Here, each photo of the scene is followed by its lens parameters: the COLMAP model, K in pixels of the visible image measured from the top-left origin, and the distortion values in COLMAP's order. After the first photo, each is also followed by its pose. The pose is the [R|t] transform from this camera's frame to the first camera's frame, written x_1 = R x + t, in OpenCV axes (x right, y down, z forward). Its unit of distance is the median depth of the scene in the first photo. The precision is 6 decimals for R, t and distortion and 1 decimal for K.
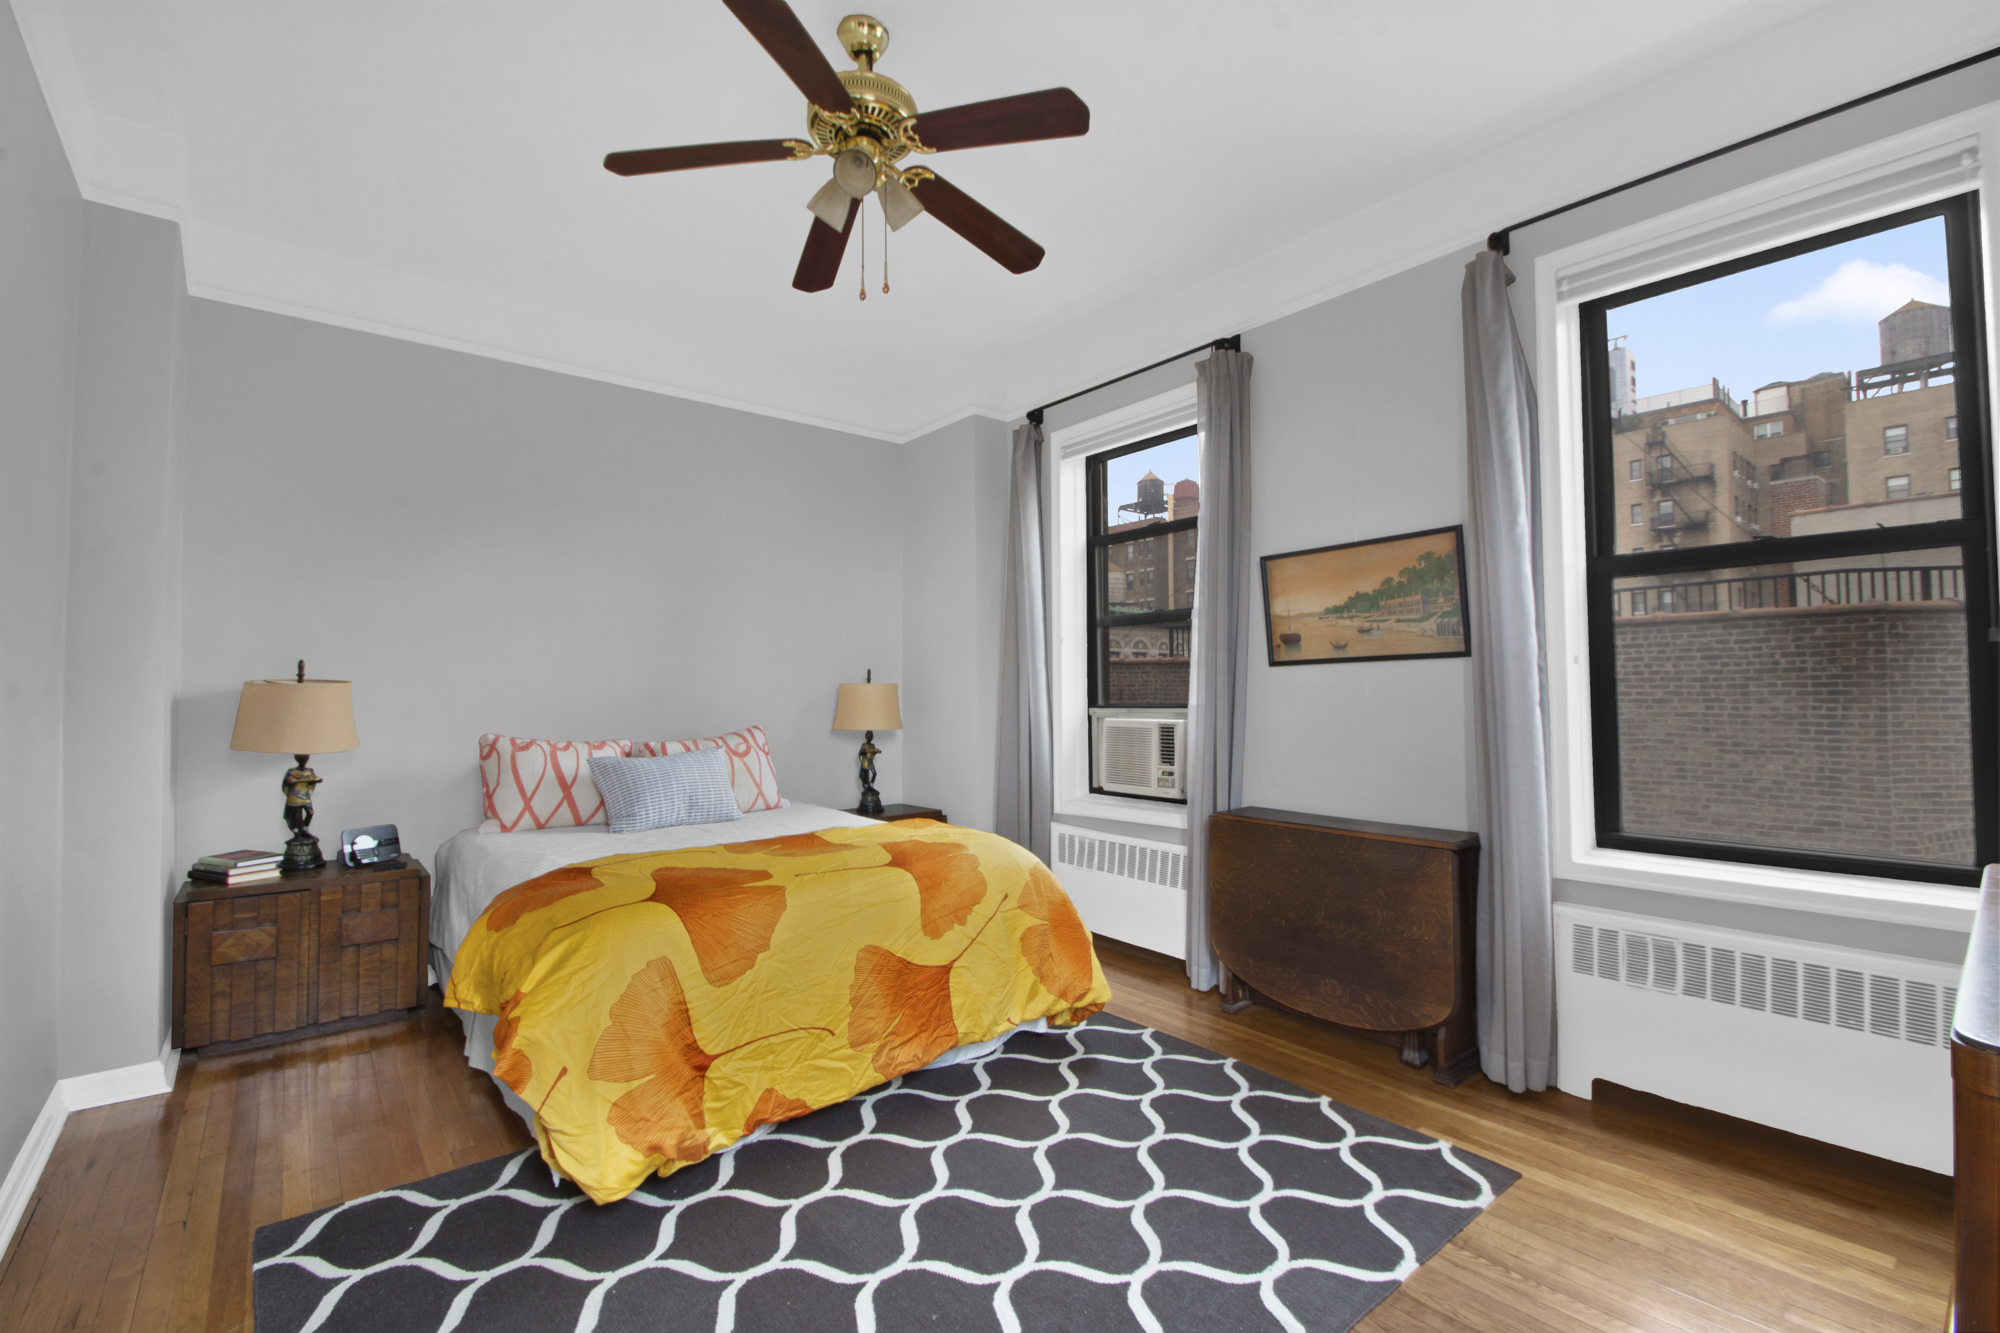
lens RADIAL K [[861.2, 0, 1009.6], [0, 861.2, 673.1], [0, 0, 1]] dist [-0.015304, -0.000512]
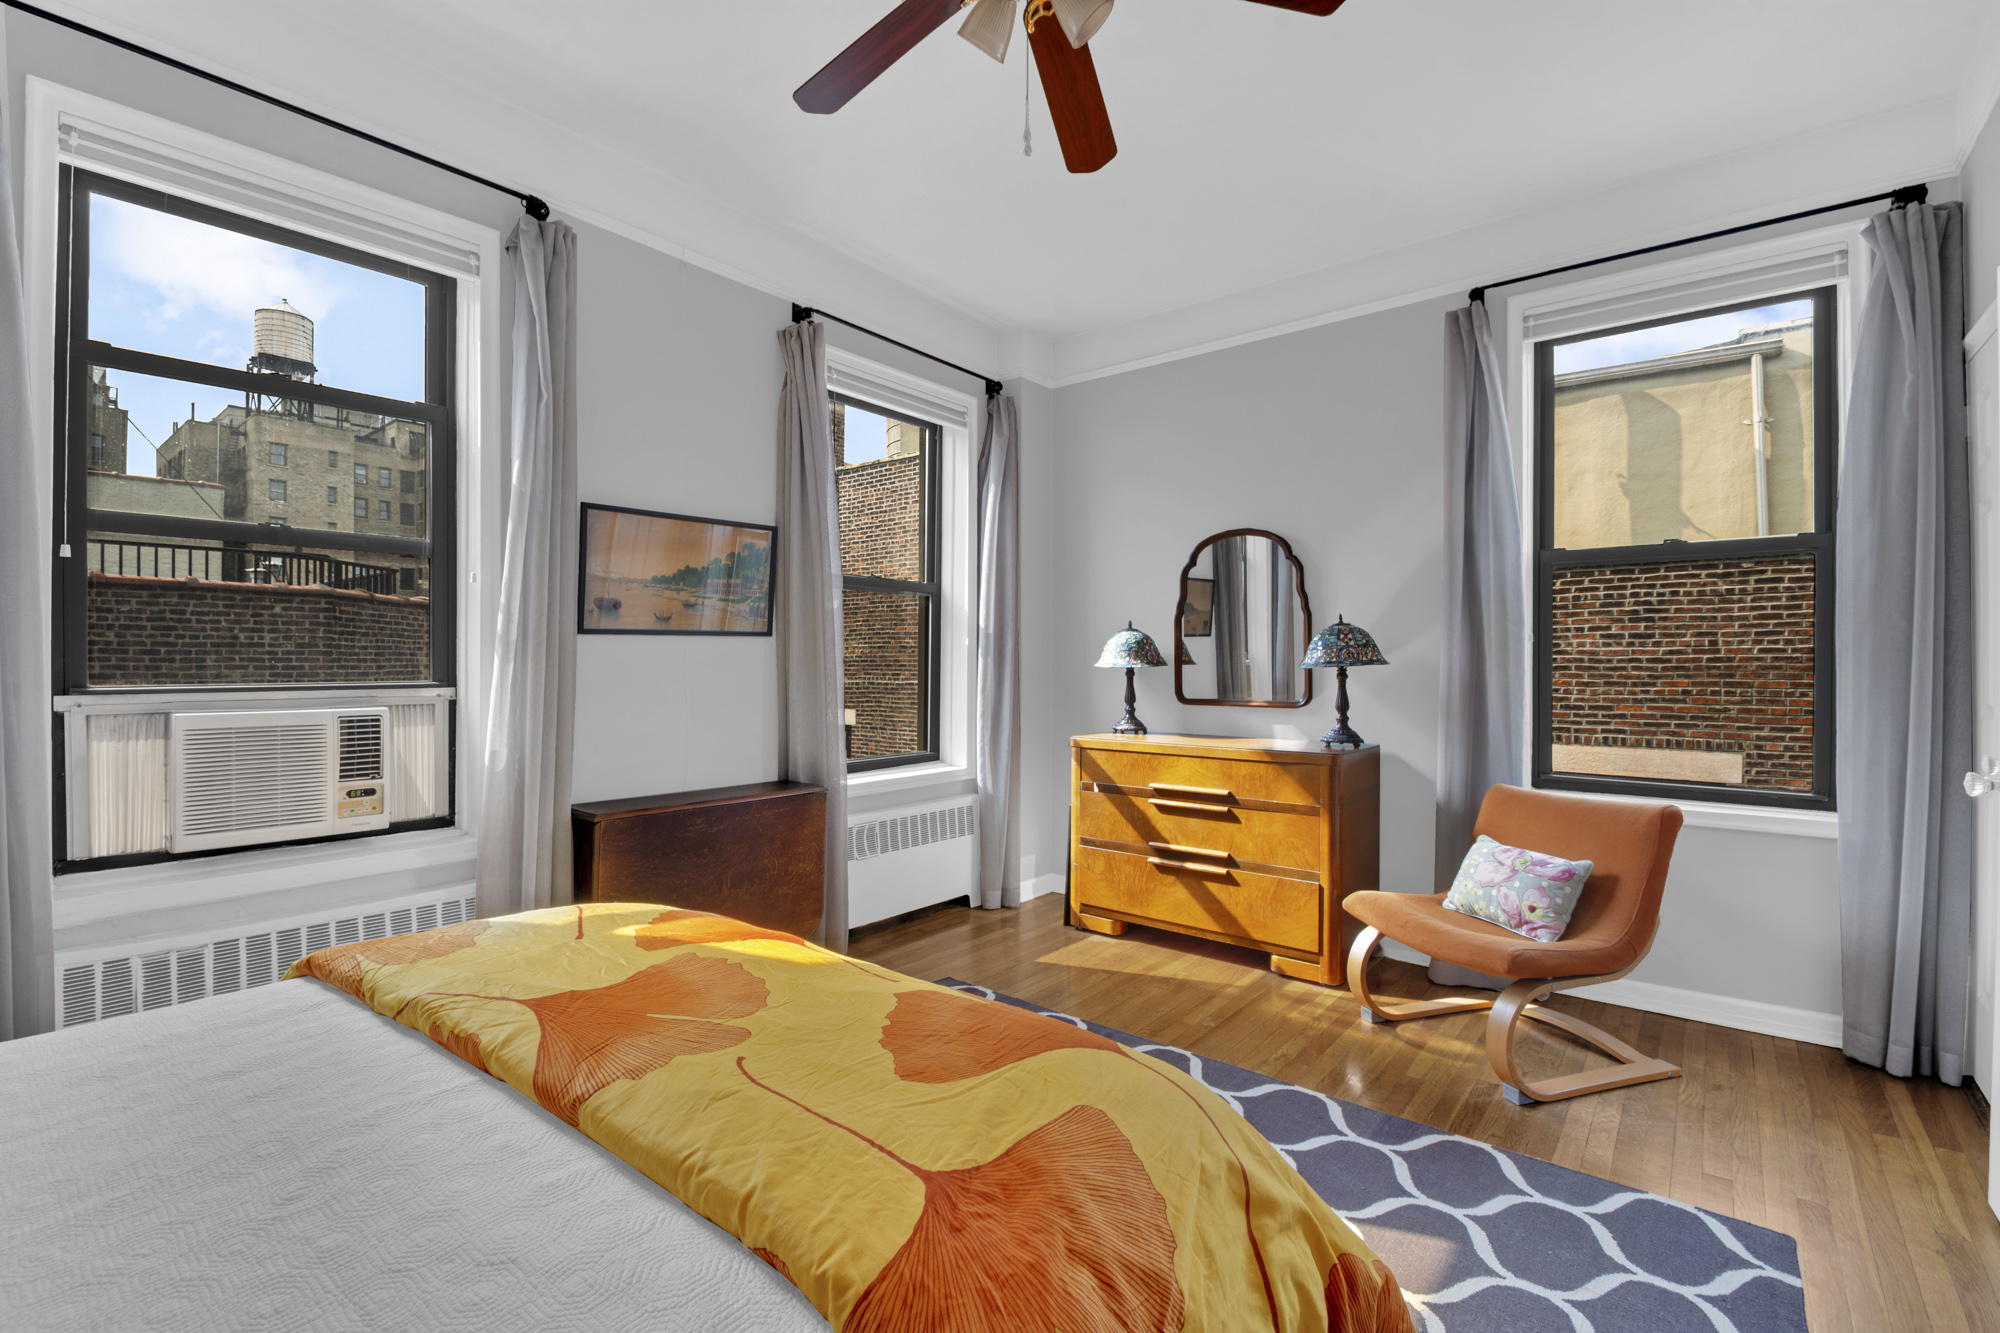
lens RADIAL K [[861.2, 0, 999.2], [0, 861.2, 666.0], [0, 0, 1]] dist [-0.015304, -0.000512]
pose [[-0.185933, 0.003583, 0.982556, -0.253011], [-0.023977, 0.999679, -0.008183, 0.008516], [-0.982270, -0.025080, -0.185787, 0.322373]]
